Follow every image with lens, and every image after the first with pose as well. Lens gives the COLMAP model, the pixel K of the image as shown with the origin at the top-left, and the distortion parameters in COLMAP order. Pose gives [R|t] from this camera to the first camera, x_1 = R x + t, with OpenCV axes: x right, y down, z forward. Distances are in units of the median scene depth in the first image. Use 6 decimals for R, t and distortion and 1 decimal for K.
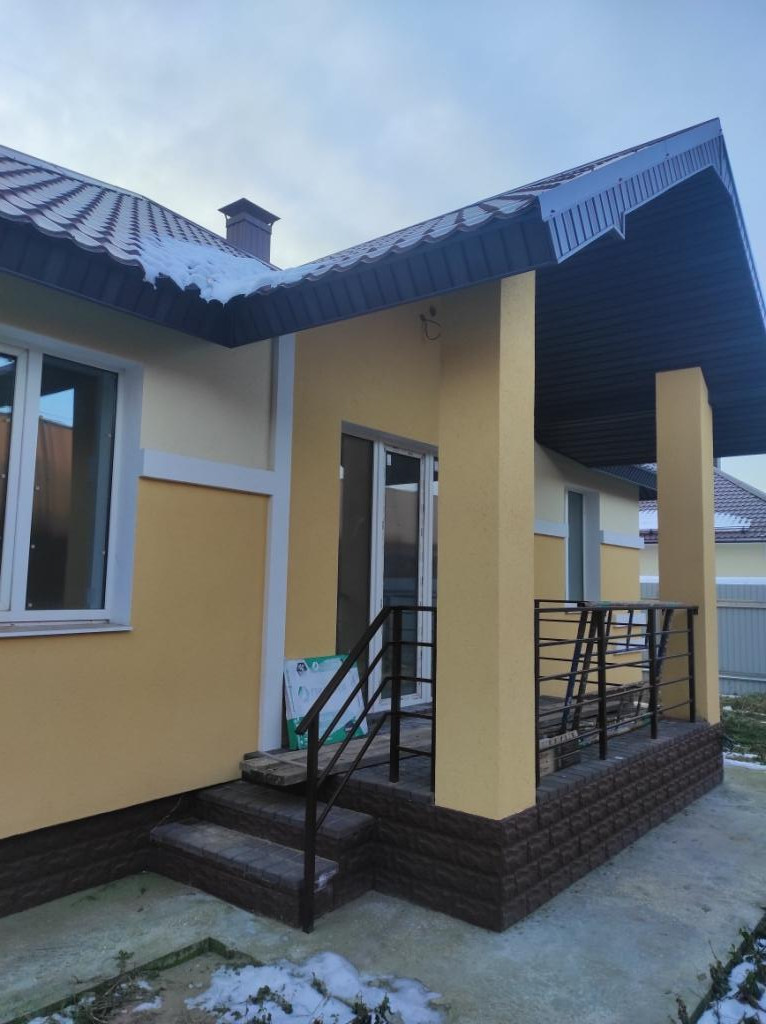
lens RADIAL K [[750.5, 0, 384.7], [0, 750.5, 508.9], [0, 0, 1]] dist [0.065280, -0.055210]
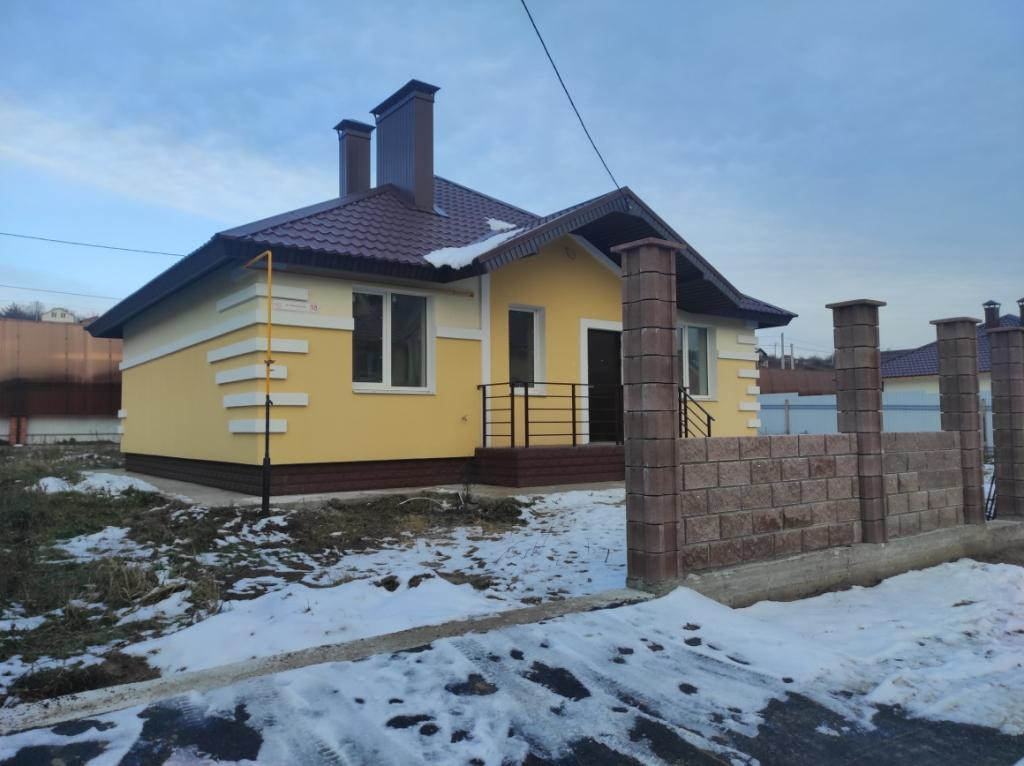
lens RADIAL K [[750.5, 0, 515.0], [0, 750.5, 381.0], [0, 0, 1]] dist [0.065280, -0.055210]
pose [[0.966996, -0.040733, -0.251514, 0.607913], [0.051192, 0.998069, 0.035180, 0.034639], [0.249595, -0.046895, 0.967214, -1.510759]]
